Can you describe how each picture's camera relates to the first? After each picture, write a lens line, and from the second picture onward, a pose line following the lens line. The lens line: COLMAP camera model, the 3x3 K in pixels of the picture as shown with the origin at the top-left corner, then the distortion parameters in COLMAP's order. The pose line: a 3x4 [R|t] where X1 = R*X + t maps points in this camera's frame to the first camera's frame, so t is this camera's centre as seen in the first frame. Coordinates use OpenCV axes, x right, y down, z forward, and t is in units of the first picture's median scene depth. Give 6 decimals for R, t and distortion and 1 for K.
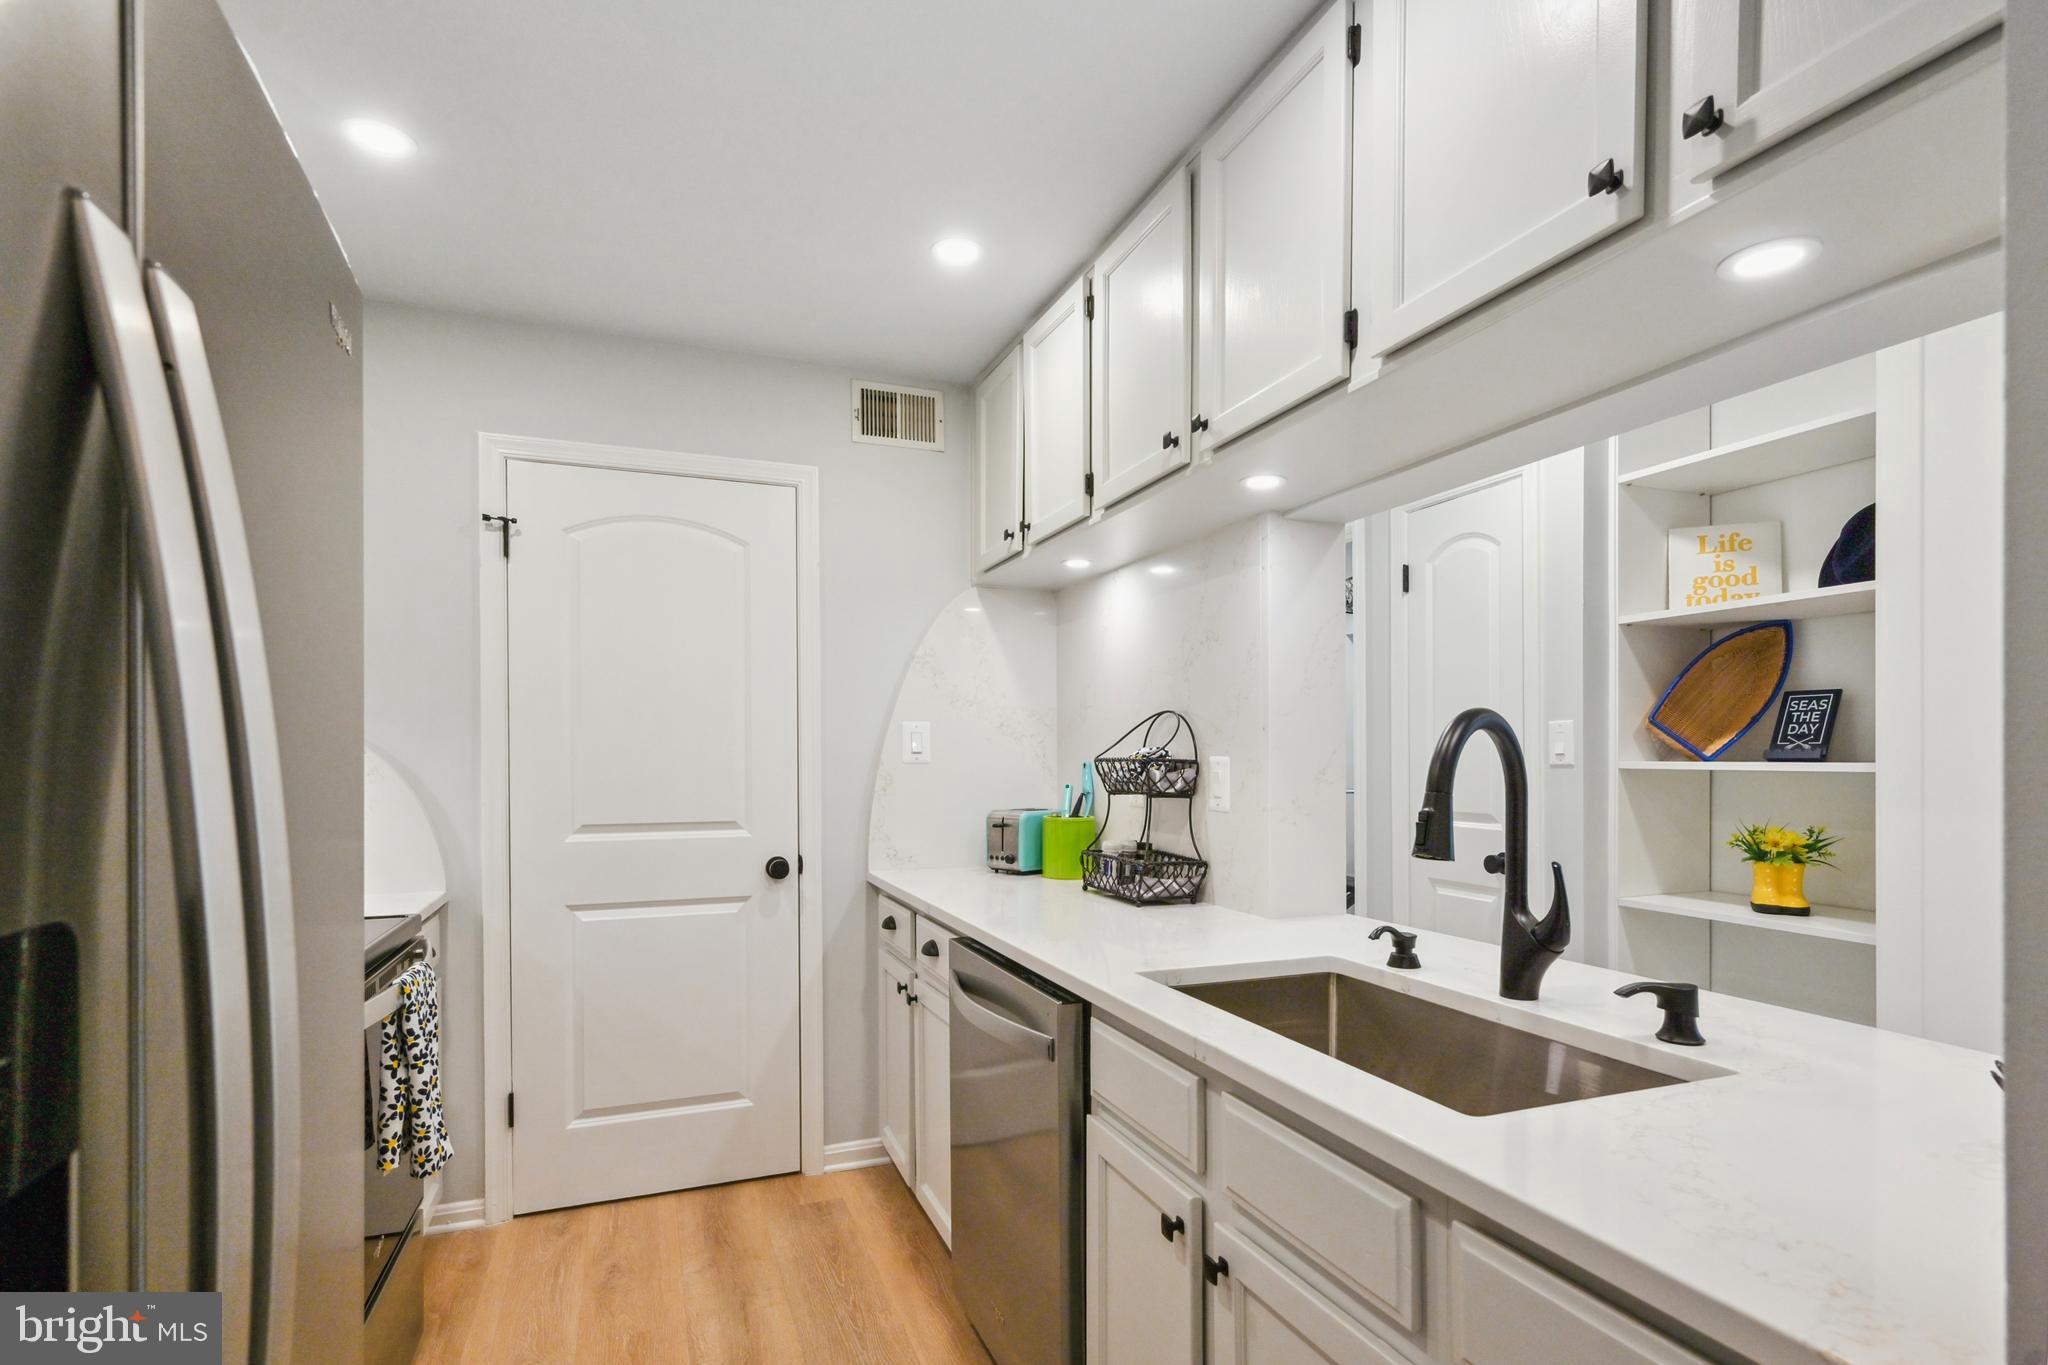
lens RADIAL K [[987.1, 0, 1027.1], [0, 987.1, 766.7], [0, 0, 1]] dist [0.002289, 0.000014]
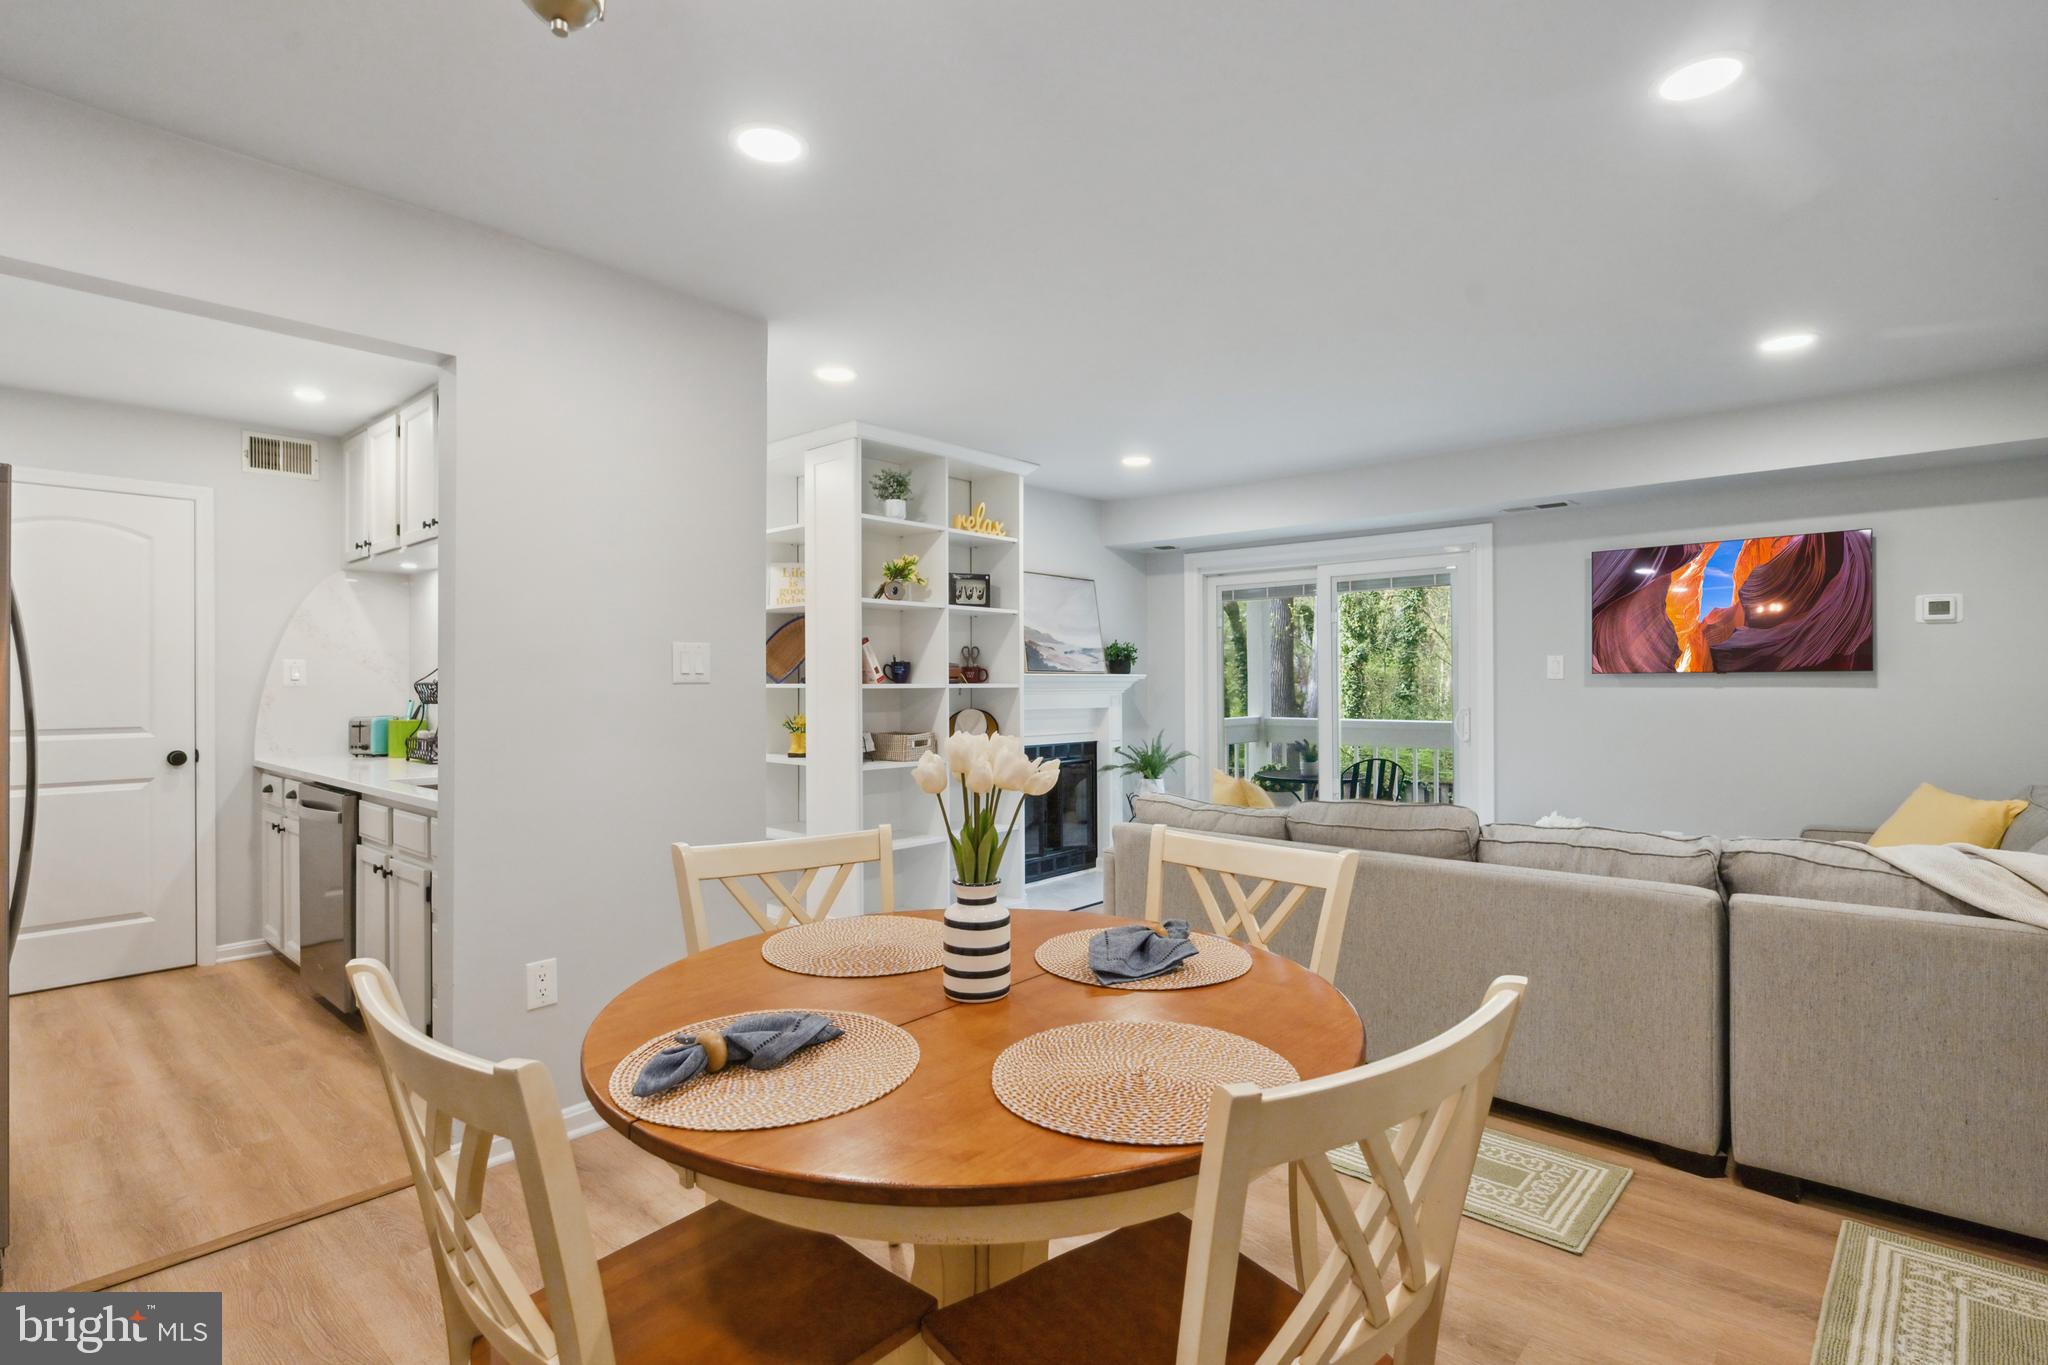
lens RADIAL K [[982.8, 0, 1024.0], [0, 982.8, 682.5], [0, 0, 1]] dist [-0.003267, -0.000574]
pose [[0.893416, -0.000605, 0.449230, 0.220717], [0.006367, 0.999916, -0.011315, 0.014728], [-0.449186, 0.012969, 0.893344, -0.880418]]
